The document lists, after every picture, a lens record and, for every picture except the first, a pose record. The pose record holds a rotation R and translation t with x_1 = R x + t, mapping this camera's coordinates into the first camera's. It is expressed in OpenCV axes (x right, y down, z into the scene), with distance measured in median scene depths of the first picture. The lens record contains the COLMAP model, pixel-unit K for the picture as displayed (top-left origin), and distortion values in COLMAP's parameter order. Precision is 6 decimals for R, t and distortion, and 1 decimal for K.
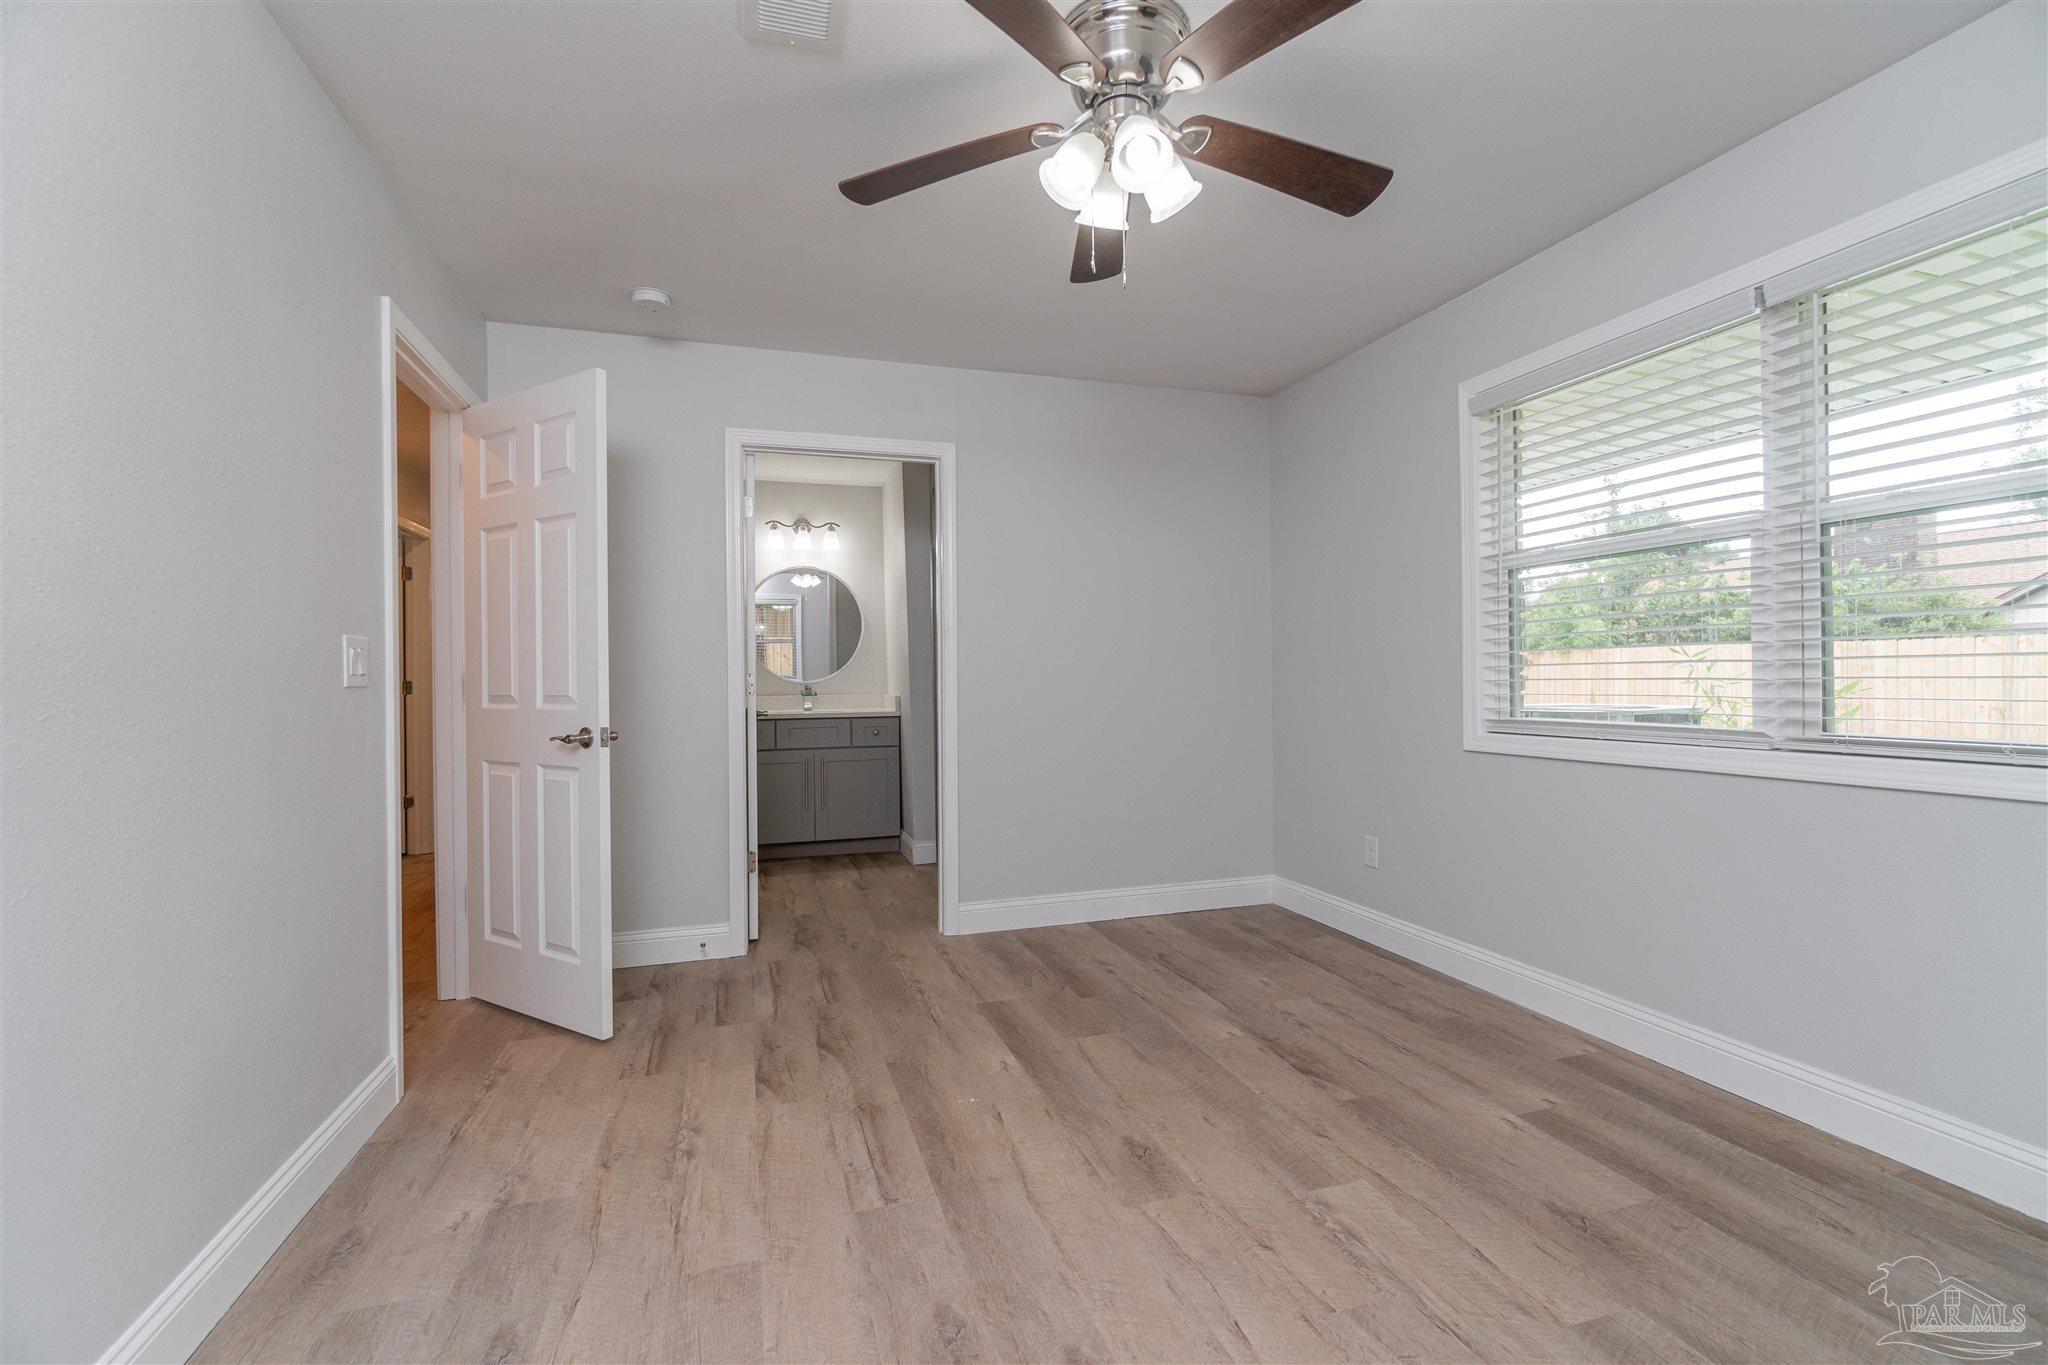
lens RADIAL K [[874.3, 0, 1017.9], [0, 874.3, 676.4], [0, 0, 1]] dist [-0.003580, 0.000124]
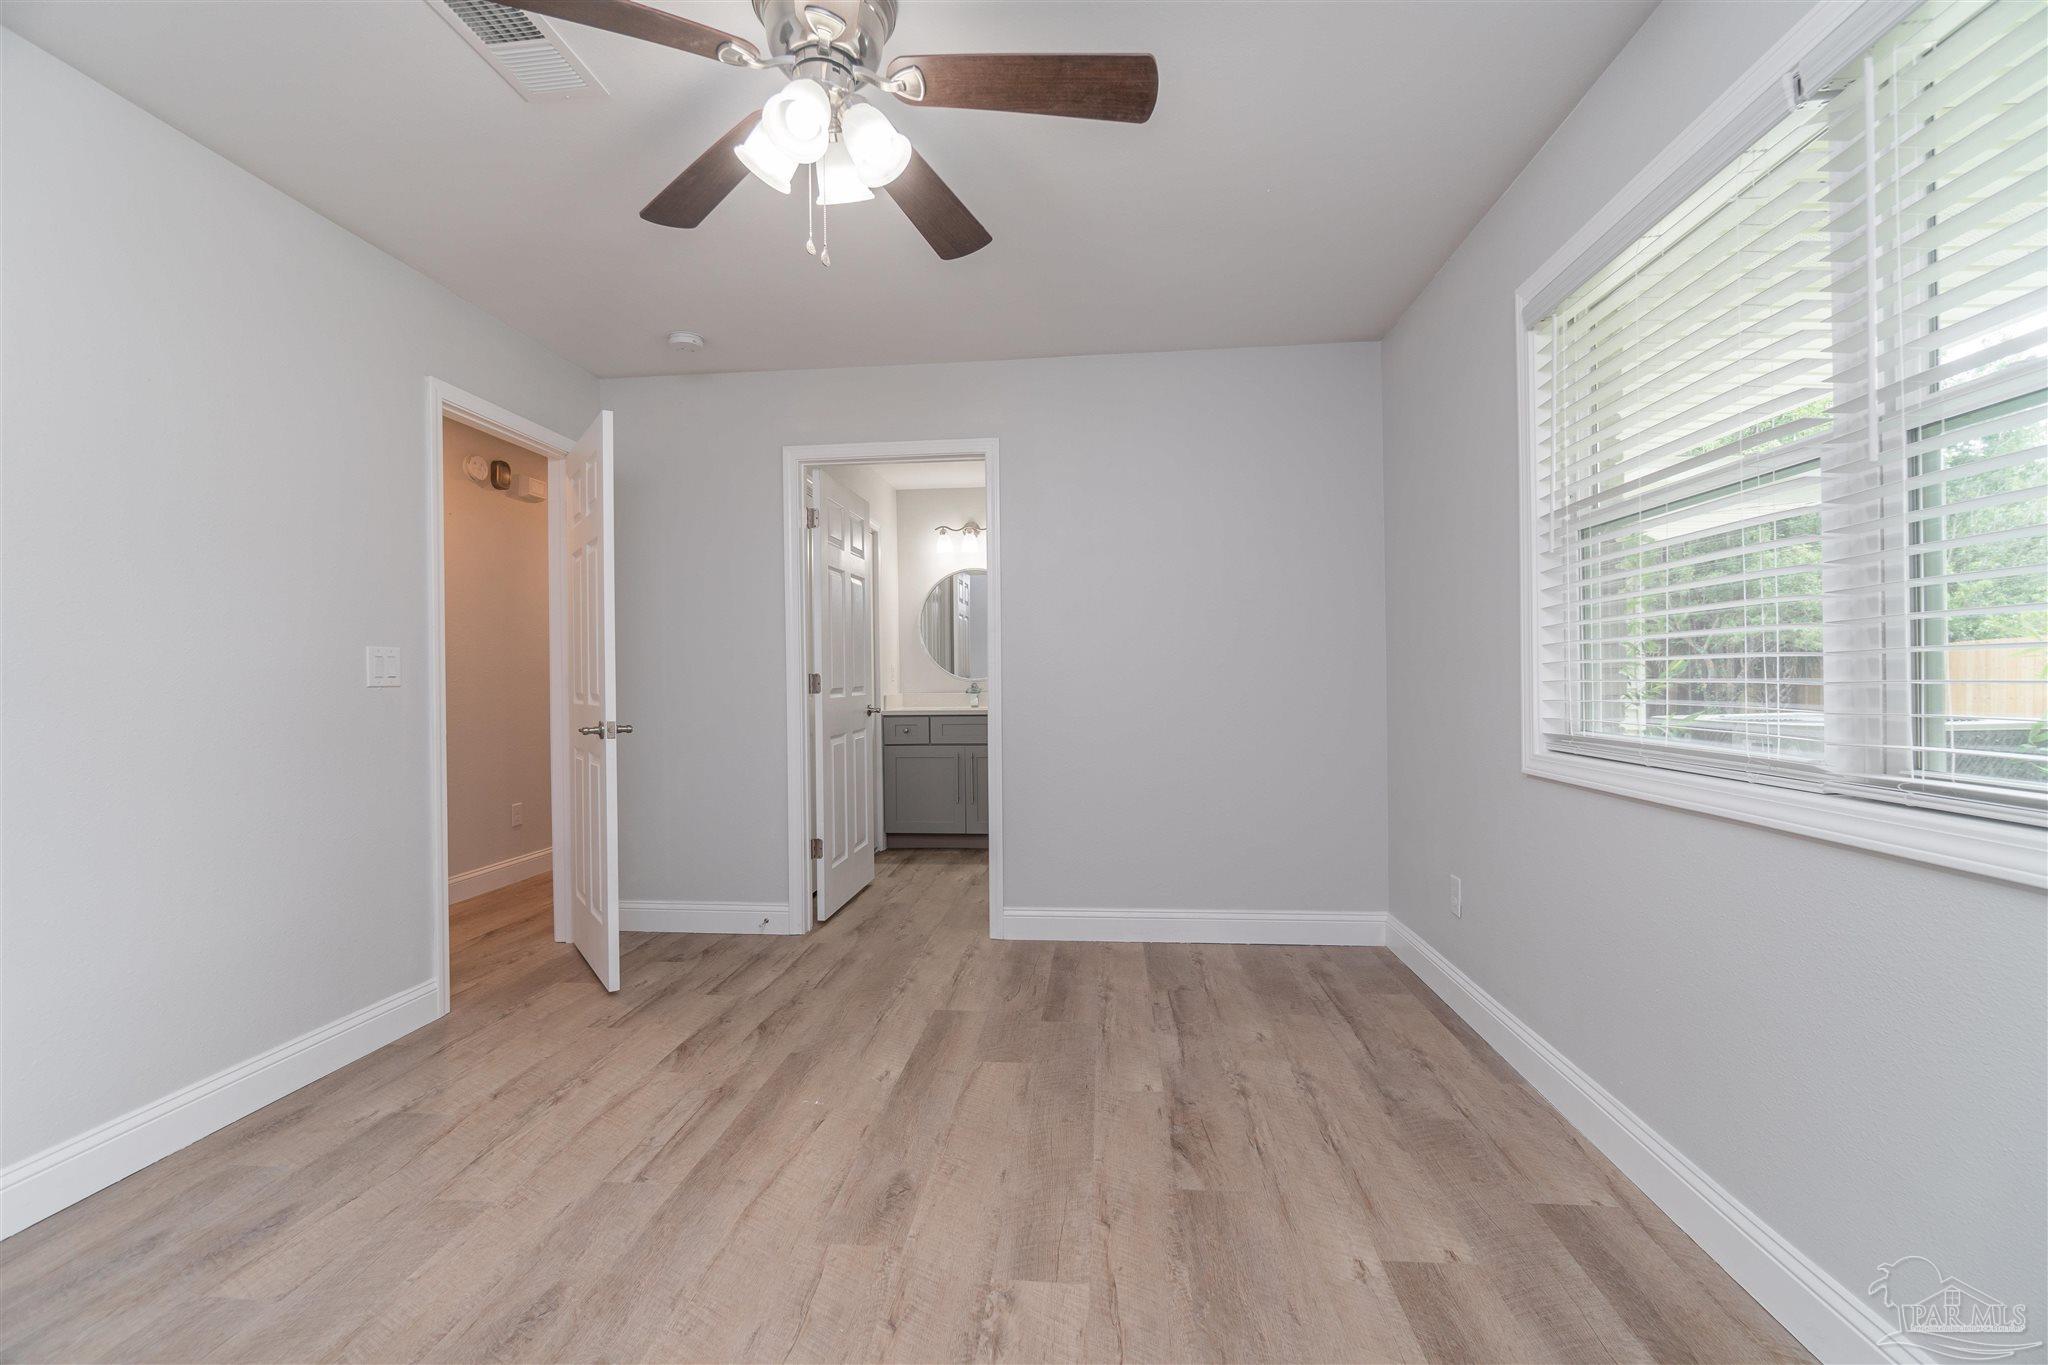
lens RADIAL K [[874.3, 0, 1017.9], [0, 874.3, 676.4], [0, 0, 1]] dist [-0.003580, 0.000124]
pose [[0.918441, -0.000709, -0.395558, 0.524753], [0.002807, 0.999985, 0.004725, -0.005765], [0.395549, -0.005450, 0.918429, 0.167961]]
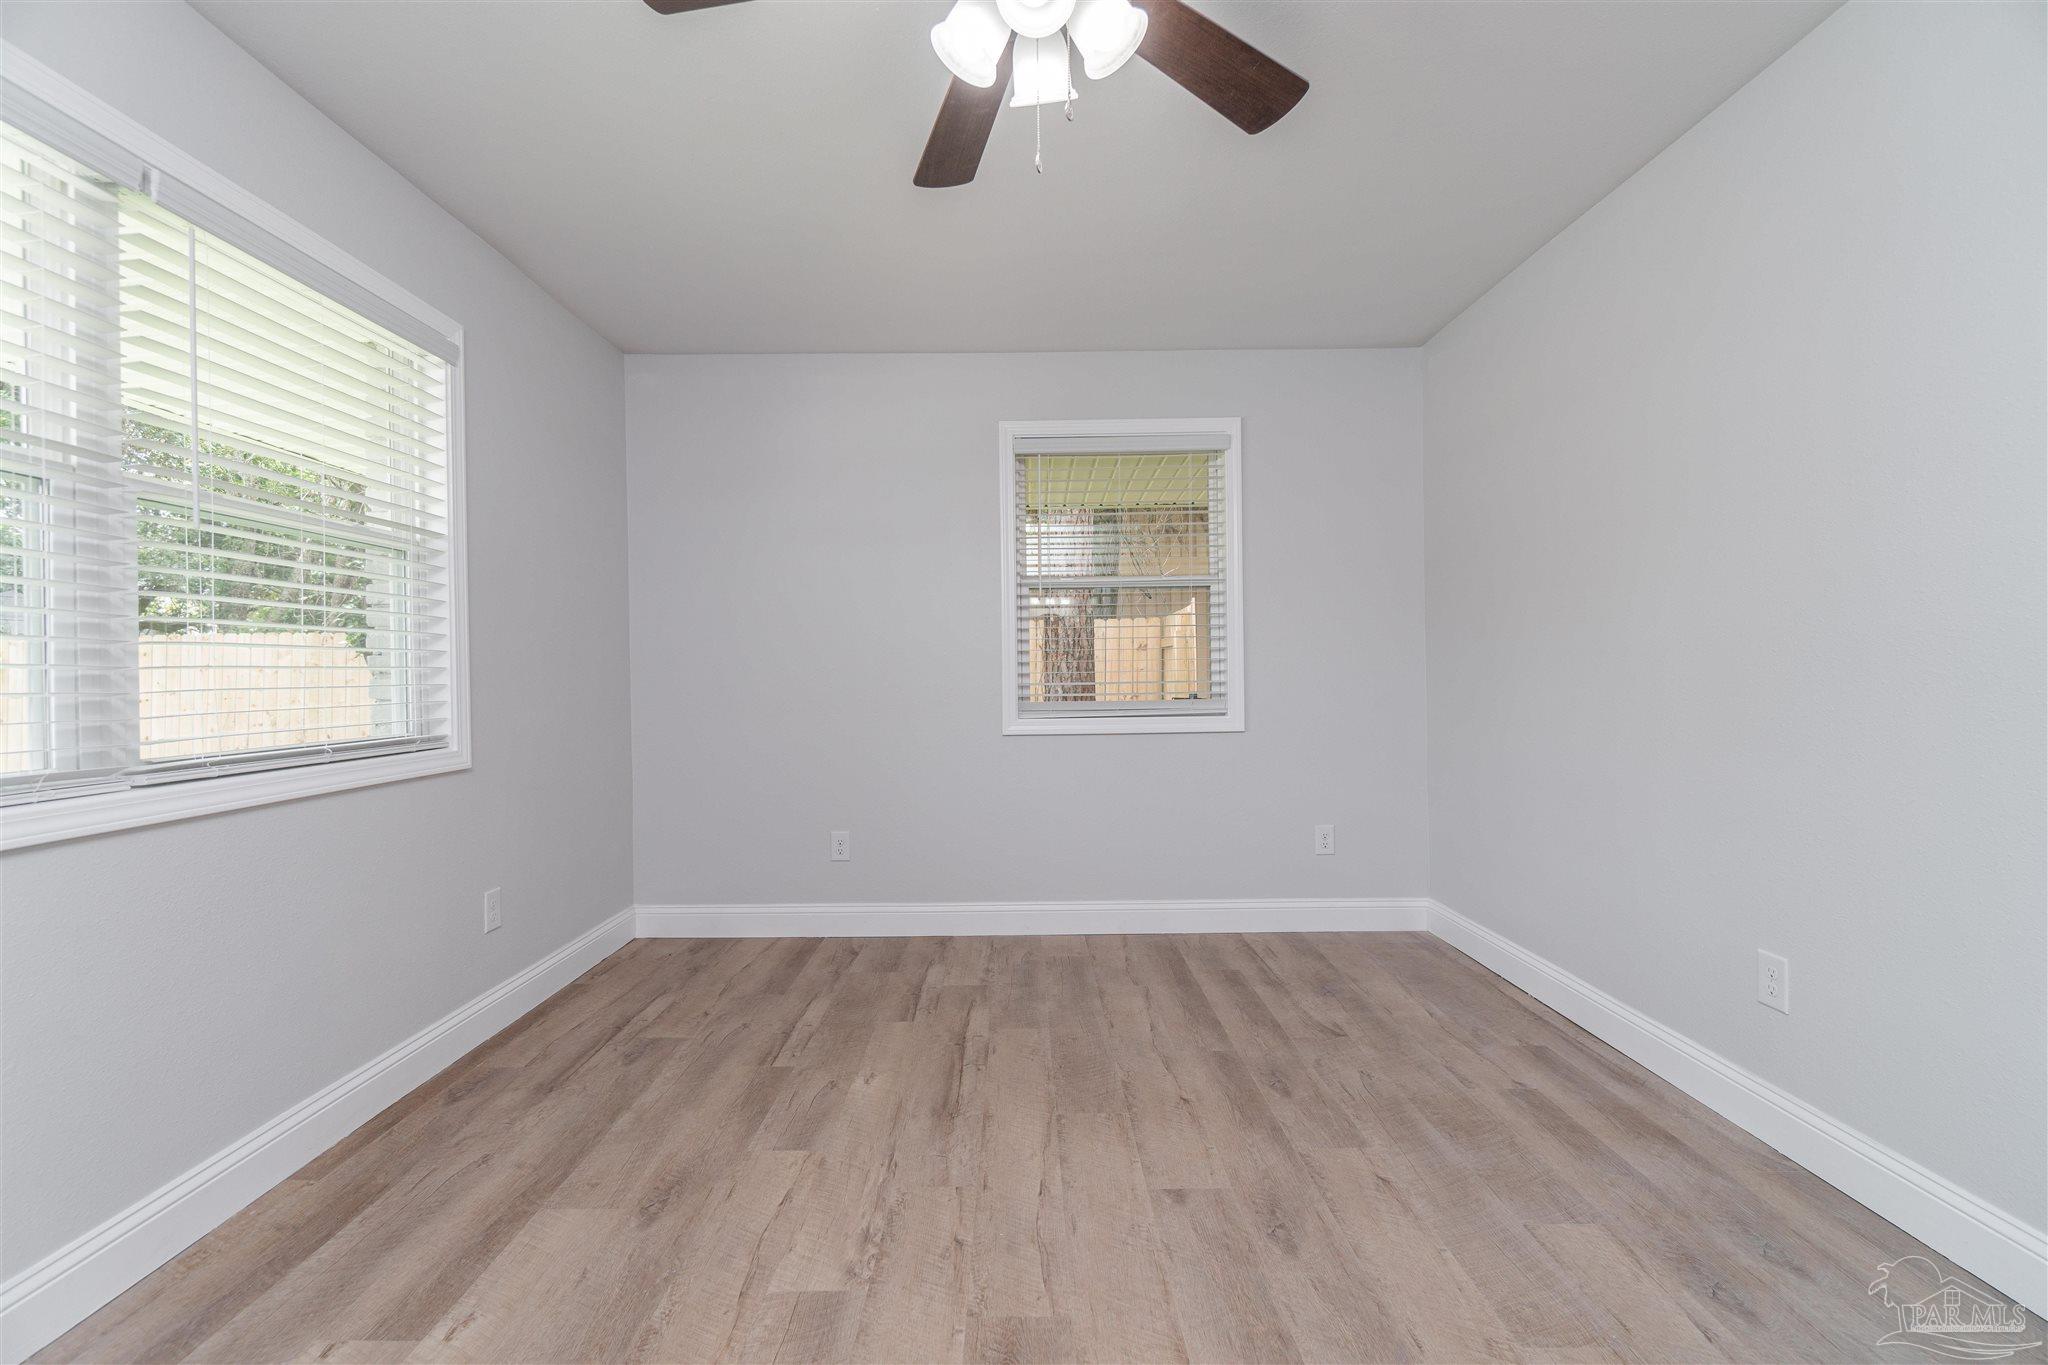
lens RADIAL K [[874.3, 0, 1017.9], [0, 874.3, 676.4], [0, 0, 1]] dist [-0.003580, 0.000124]
pose [[-0.952824, 0.018012, 0.302988, -0.066760], [0.018715, 0.999825, -0.000583, 0.004239], [-0.302946, 0.005115, -0.952994, 1.347221]]
